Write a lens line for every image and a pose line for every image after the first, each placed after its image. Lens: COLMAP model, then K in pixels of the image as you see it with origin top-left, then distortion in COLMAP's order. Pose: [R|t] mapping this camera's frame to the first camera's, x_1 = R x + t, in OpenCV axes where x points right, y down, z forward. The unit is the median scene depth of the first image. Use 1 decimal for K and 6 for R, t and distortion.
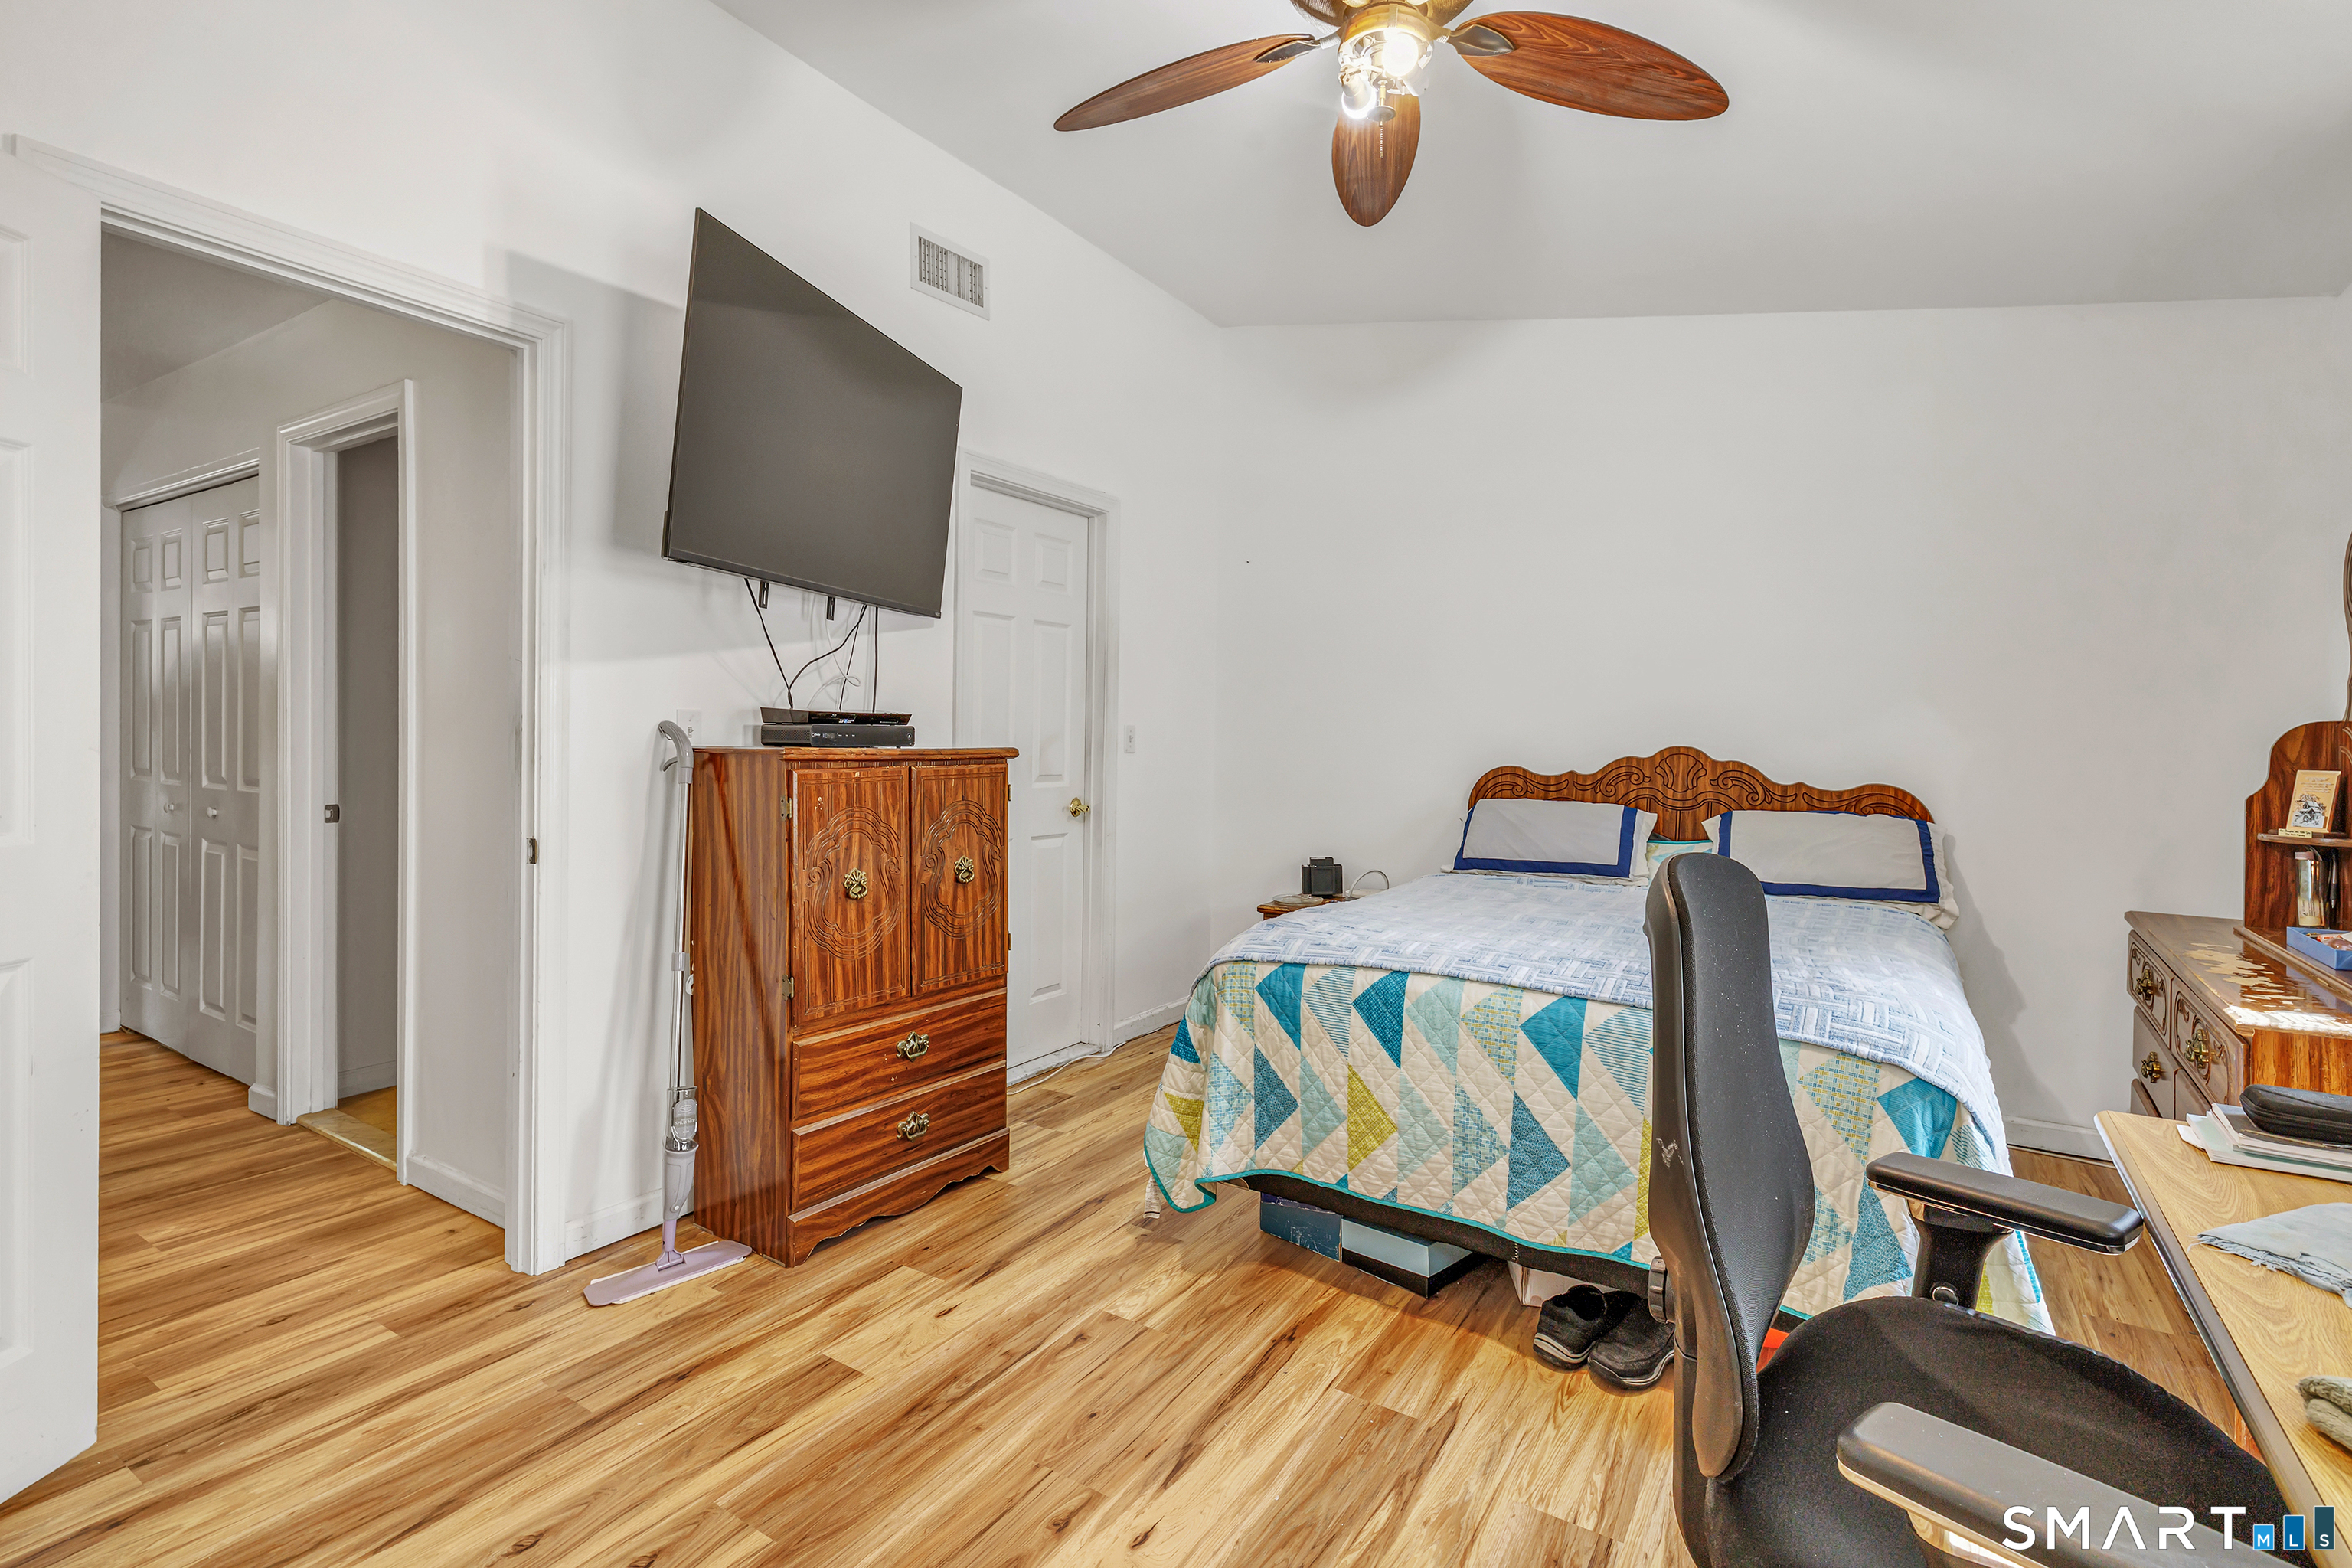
lens RADIAL K [[1133.0, 0, 1195.0], [0, 1133.0, 732.5], [0, 0, 1]] dist [0.004469, 0.003014]
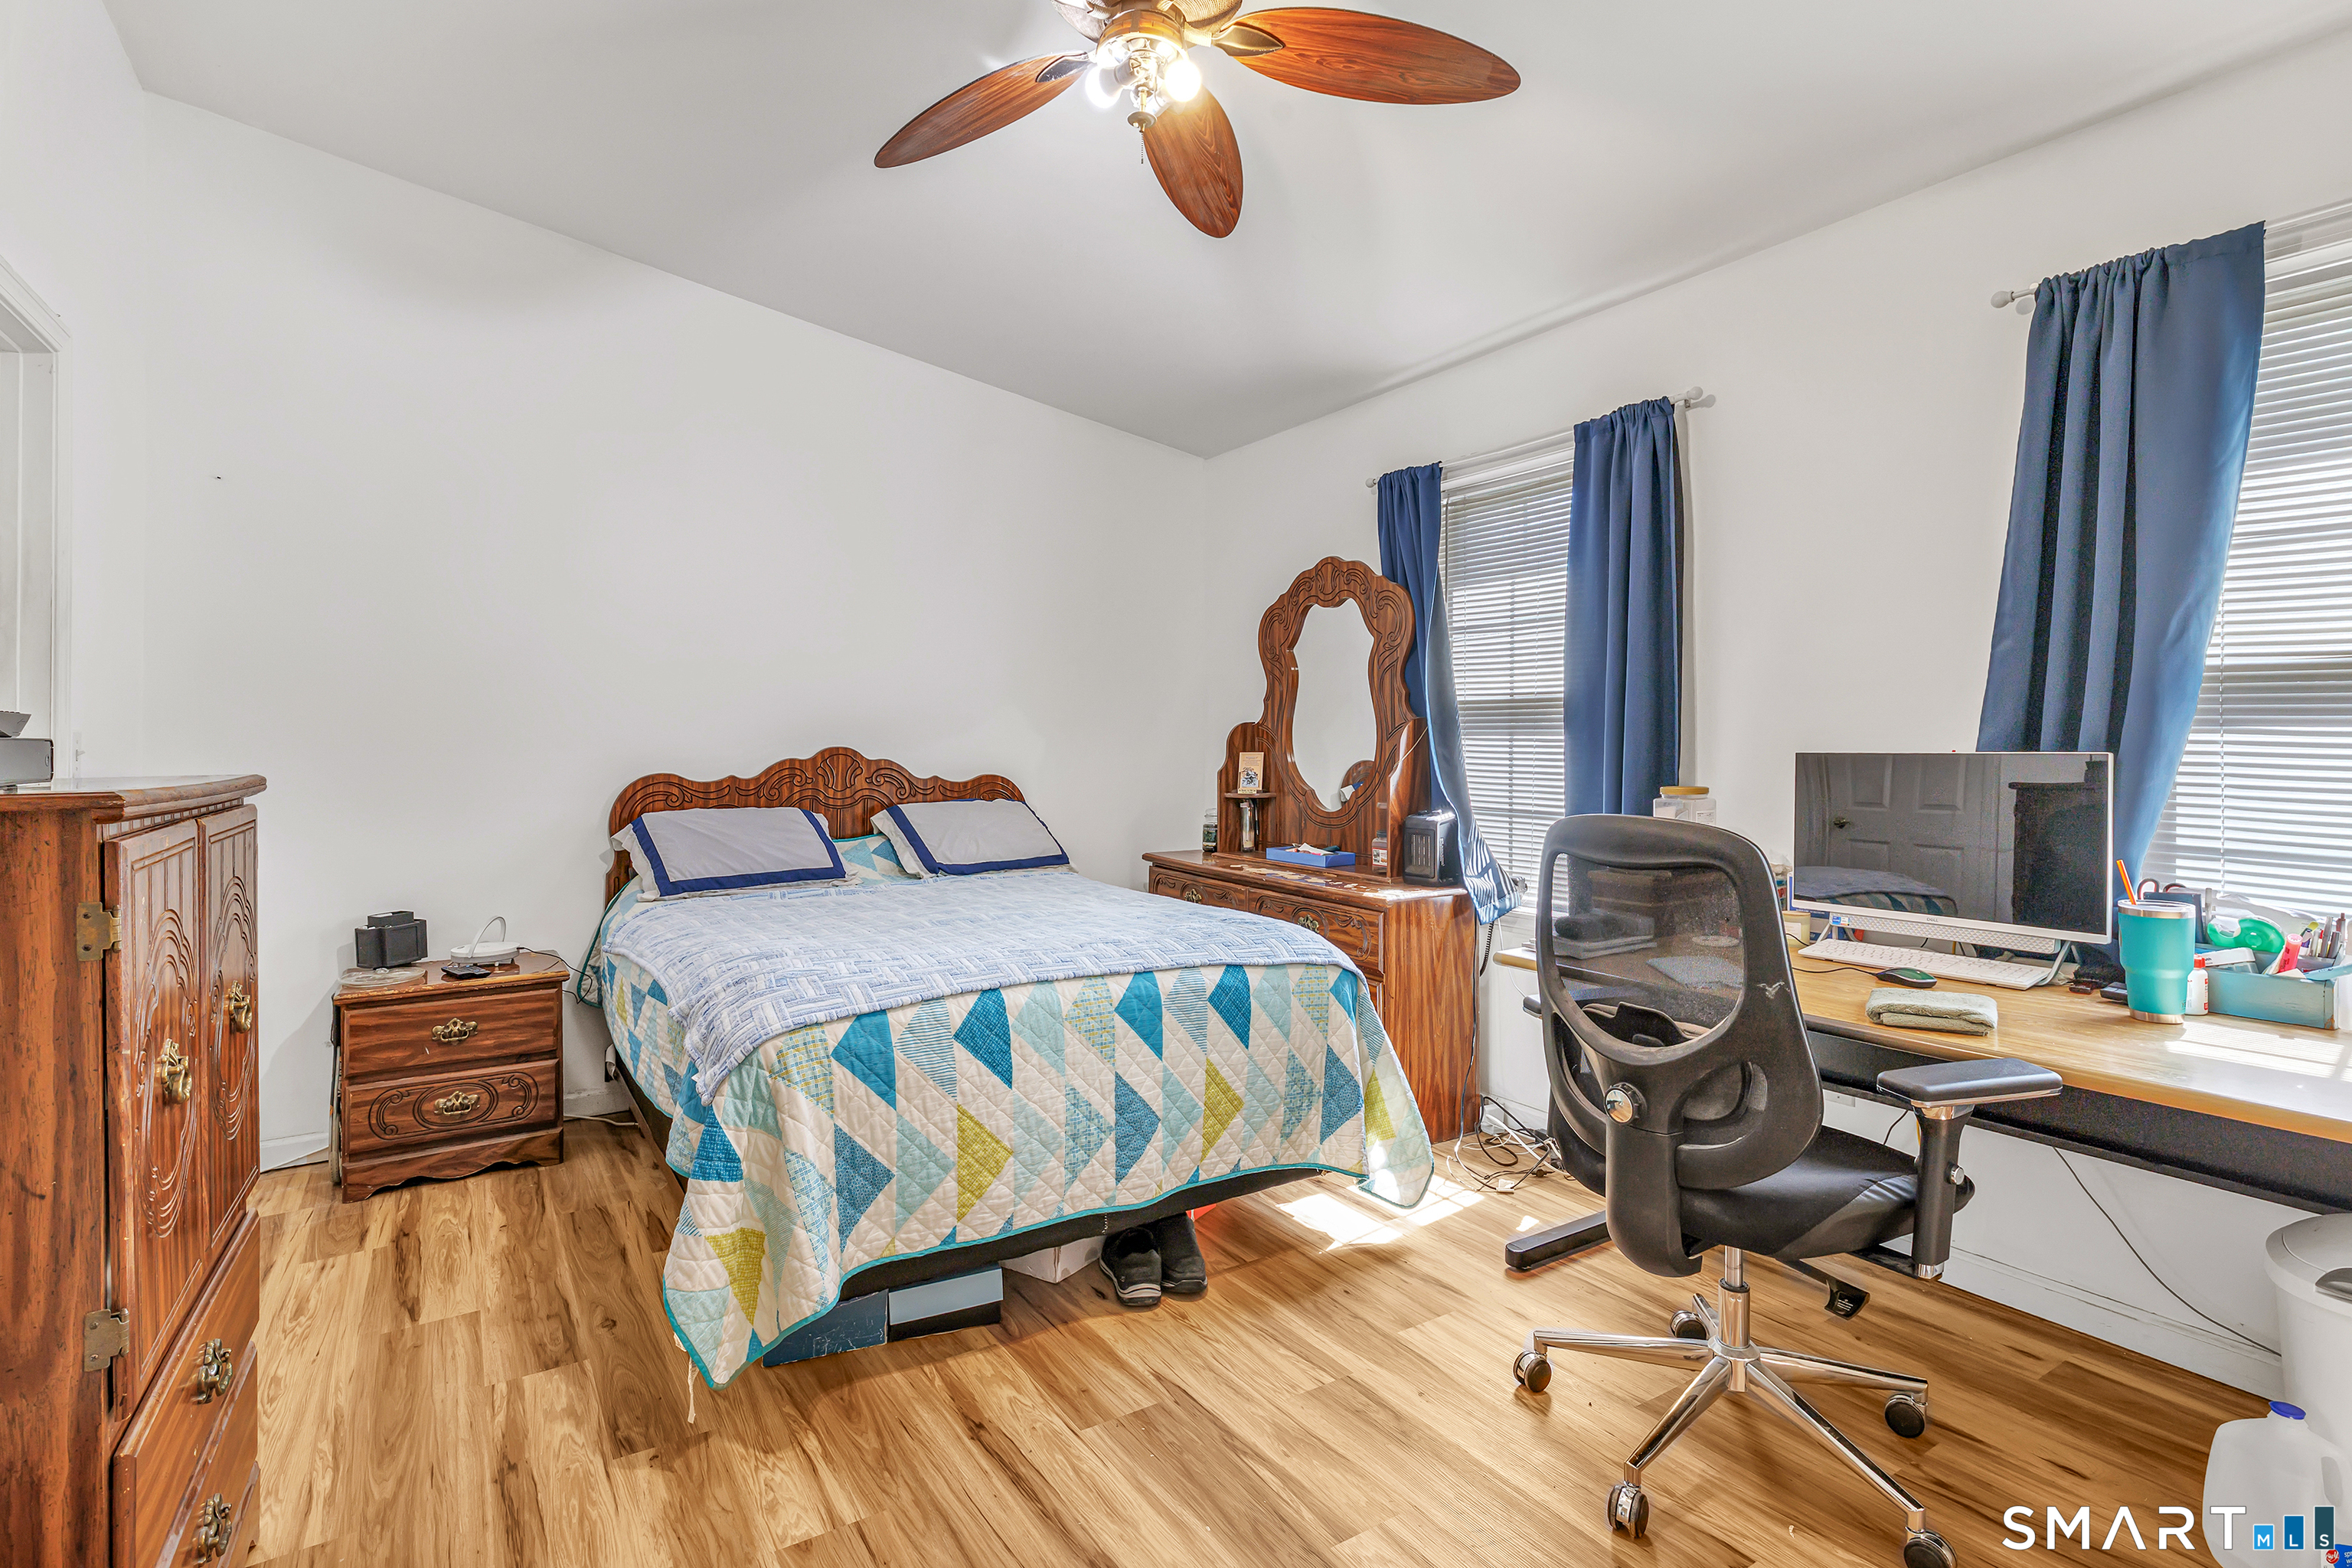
lens RADIAL K [[1133.0, 0, 1172.4], [0, 1133.0, 730.5], [0, 0, 1]] dist [0.004469, 0.003014]
pose [[0.428380, -0.008394, 0.903560, -0.598857], [0.008629, 0.999949, 0.005199, -0.008970], [-0.903557, 0.005569, 0.428431, 0.449813]]
